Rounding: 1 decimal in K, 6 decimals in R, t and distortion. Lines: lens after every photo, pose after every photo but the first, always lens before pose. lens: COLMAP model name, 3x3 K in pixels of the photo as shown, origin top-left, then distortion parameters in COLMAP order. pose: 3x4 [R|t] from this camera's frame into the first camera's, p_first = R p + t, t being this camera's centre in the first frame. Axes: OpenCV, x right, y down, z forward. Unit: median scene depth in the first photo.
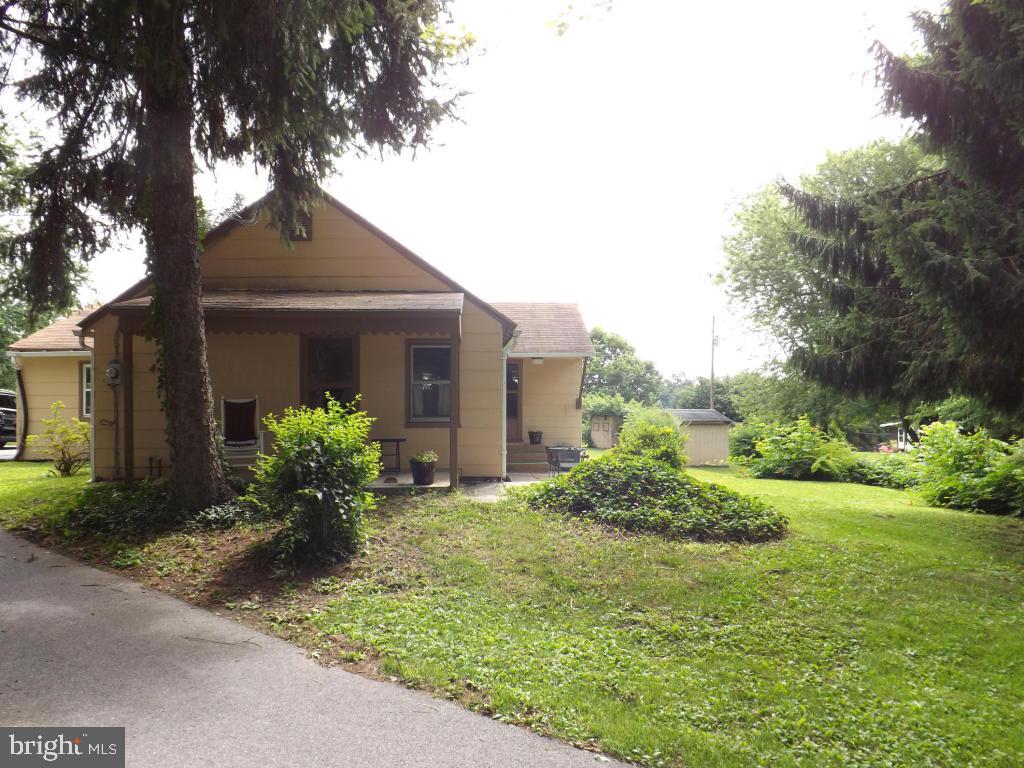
lens RADIAL K [[750.7, 0, 512.0], [0, 750.7, 384.0], [0, 0, 1]] dist [-0.038074, -0.000571]
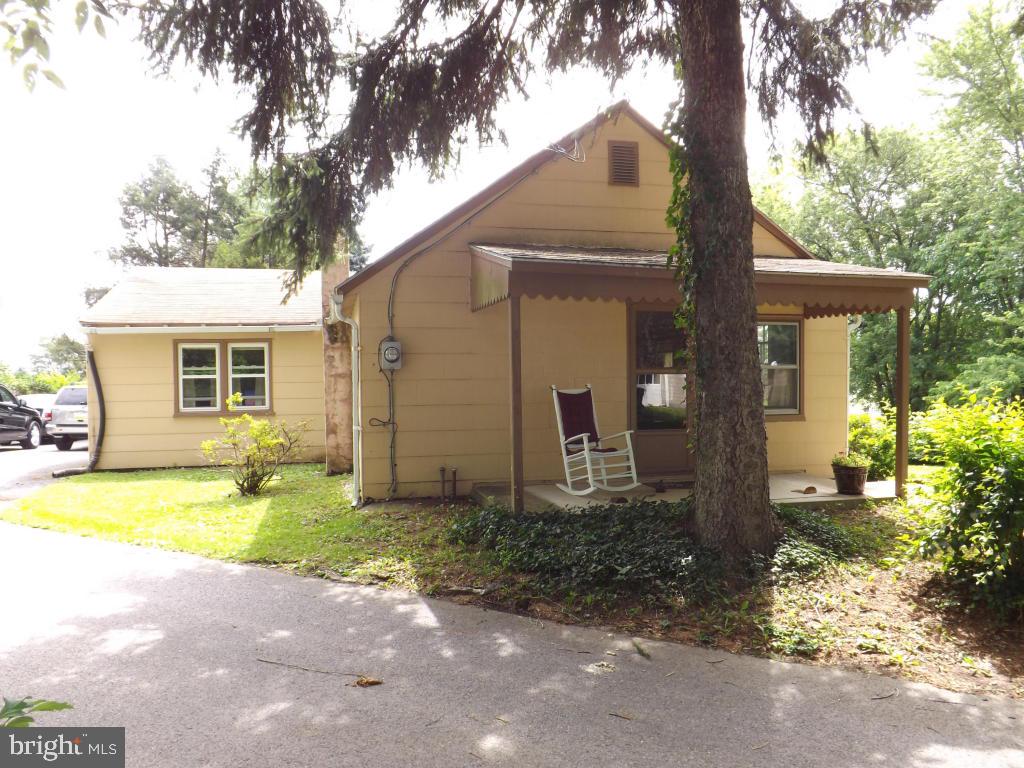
lens RADIAL K [[750.7, 0, 512.0], [0, 750.7, 384.0], [0, 0, 1]] dist [-0.038074, -0.000571]
pose [[0.984469, -0.007009, 0.175420, -0.547077], [0.002586, 0.999673, 0.025430, -0.004881], [-0.175541, -0.024582, 0.984165, 0.246506]]
